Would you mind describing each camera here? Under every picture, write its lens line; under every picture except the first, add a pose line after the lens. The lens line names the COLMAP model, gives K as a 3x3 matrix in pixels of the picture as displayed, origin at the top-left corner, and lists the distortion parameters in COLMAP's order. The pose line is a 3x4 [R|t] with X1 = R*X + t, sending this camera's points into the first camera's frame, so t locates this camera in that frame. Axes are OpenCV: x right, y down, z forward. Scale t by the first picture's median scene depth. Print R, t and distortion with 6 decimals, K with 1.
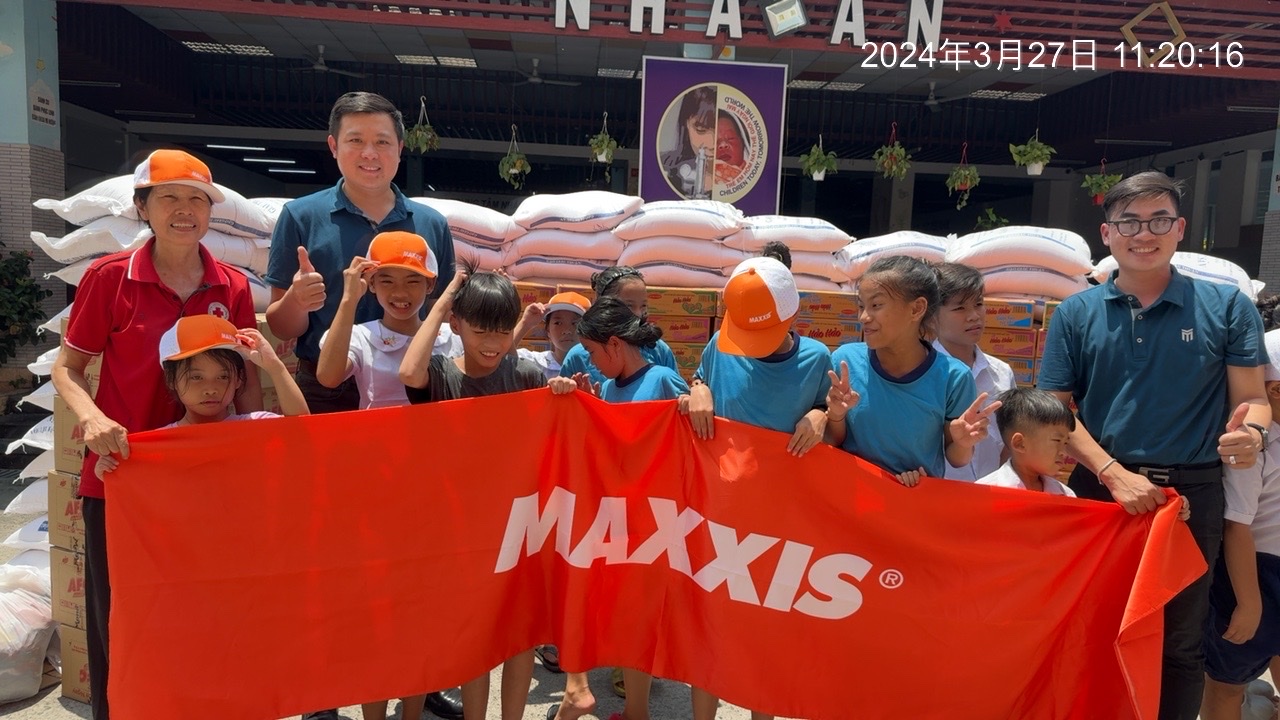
lens RADIAL K [[894.8, 0, 628.2], [0, 894.8, 368.2], [0, 0, 1]] dist [0.033611, -0.049294]
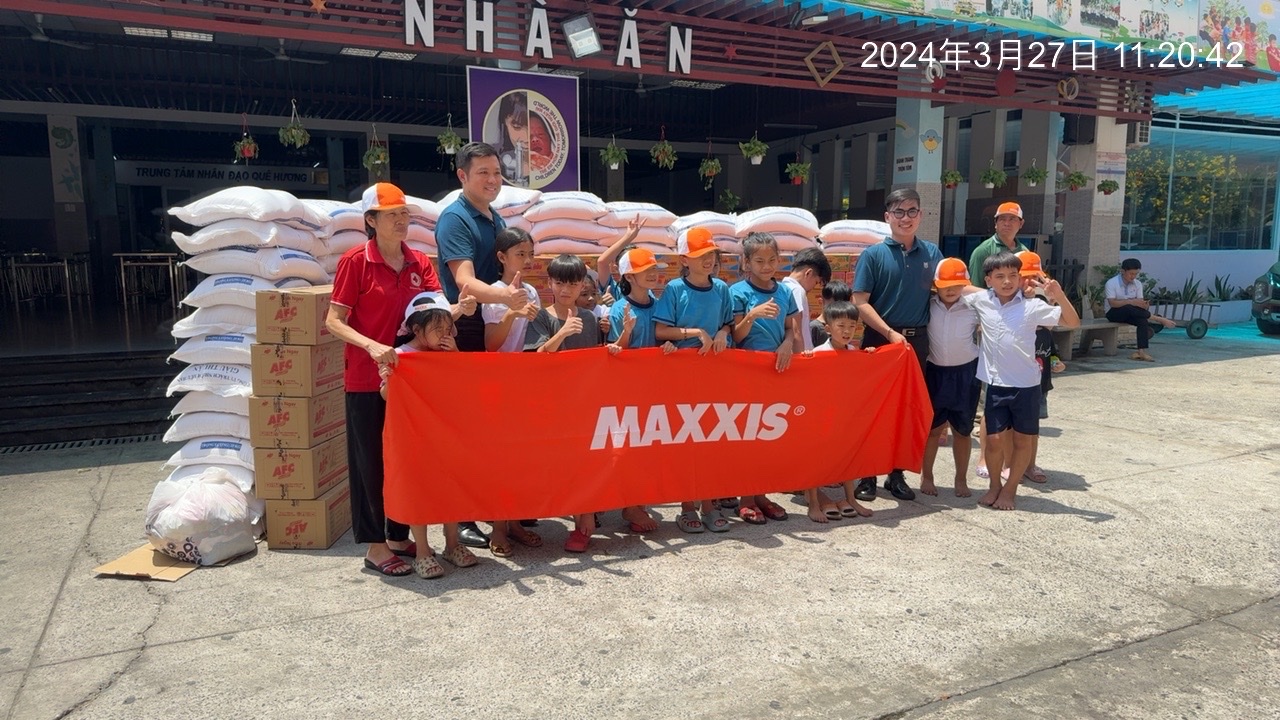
lens RADIAL K [[894.8, 0, 650.6], [0, 894.8, 361.7], [0, 0, 1]] dist [0.033611, -0.049294]
pose [[0.929068, -0.082825, 0.360518, -0.226409], [0.070606, 0.996398, 0.046959, 0.013895], [-0.363109, -0.018173, 0.931570, -0.238700]]
